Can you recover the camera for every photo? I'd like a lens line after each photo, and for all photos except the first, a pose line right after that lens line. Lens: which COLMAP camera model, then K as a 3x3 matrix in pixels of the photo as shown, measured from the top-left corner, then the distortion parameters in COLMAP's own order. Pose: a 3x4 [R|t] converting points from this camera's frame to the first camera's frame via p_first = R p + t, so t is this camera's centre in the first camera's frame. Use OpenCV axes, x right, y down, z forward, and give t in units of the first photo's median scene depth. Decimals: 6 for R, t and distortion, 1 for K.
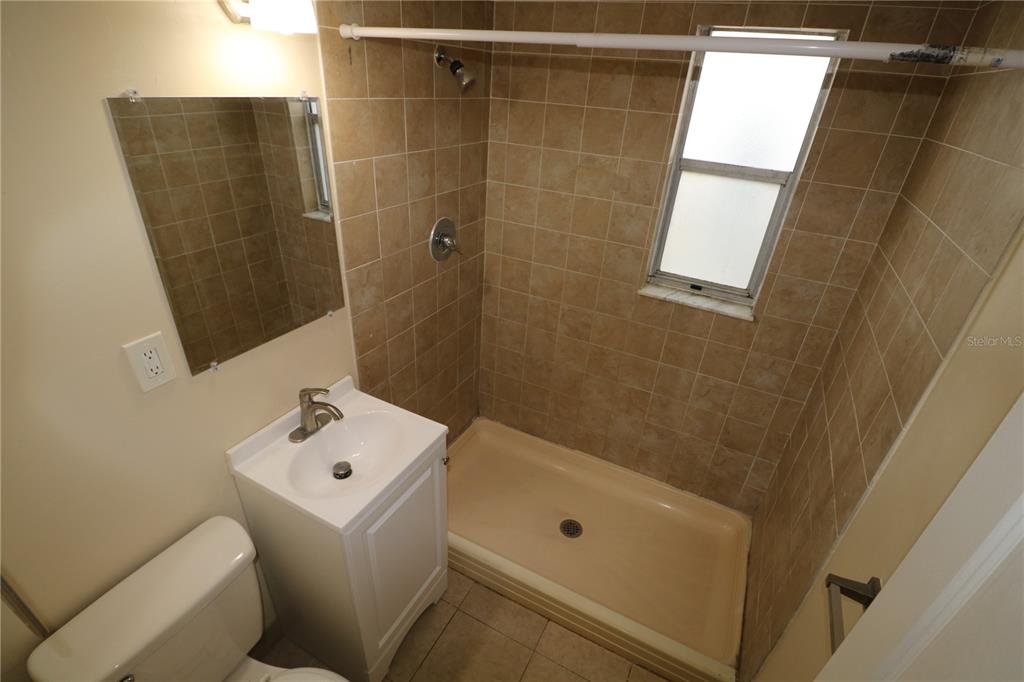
lens RADIAL K [[476.4, 0, 510.3], [0, 476.4, 347.2], [0, 0, 1]] dist [0.000561, -0.011936]
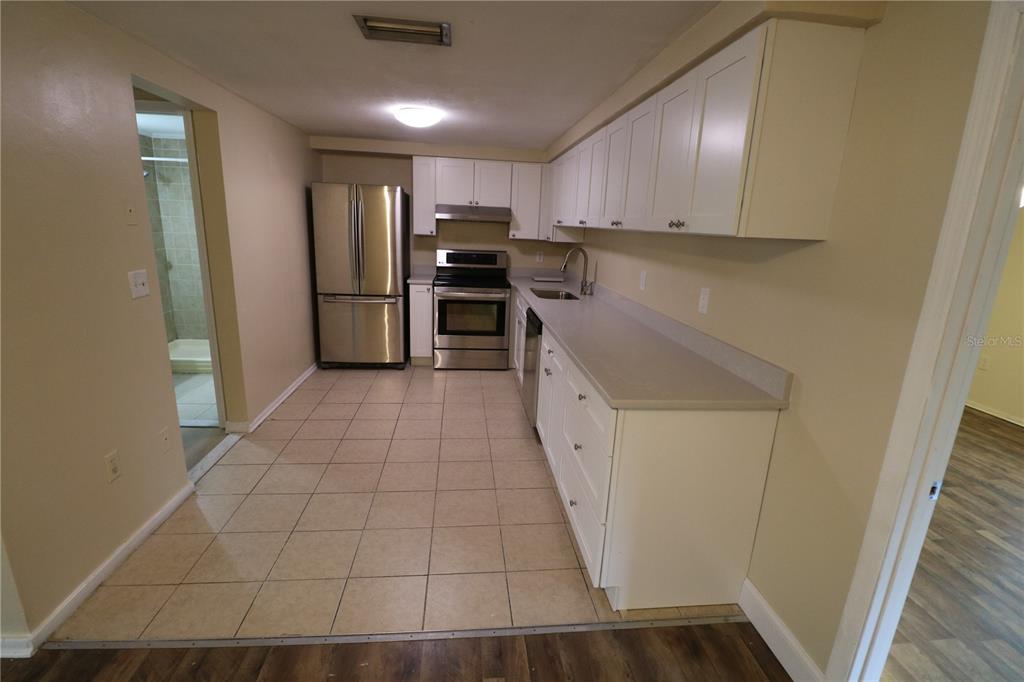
lens RADIAL K [[476.4, 0, 510.3], [0, 476.4, 347.2], [0, 0, 1]] dist [0.000561, -0.011936]
pose [[0.837999, -0.162088, 0.521043, 0.068269], [0.279782, 0.947429, -0.155246, 1.090966], [-0.468487, 0.275874, 0.839293, -1.561292]]
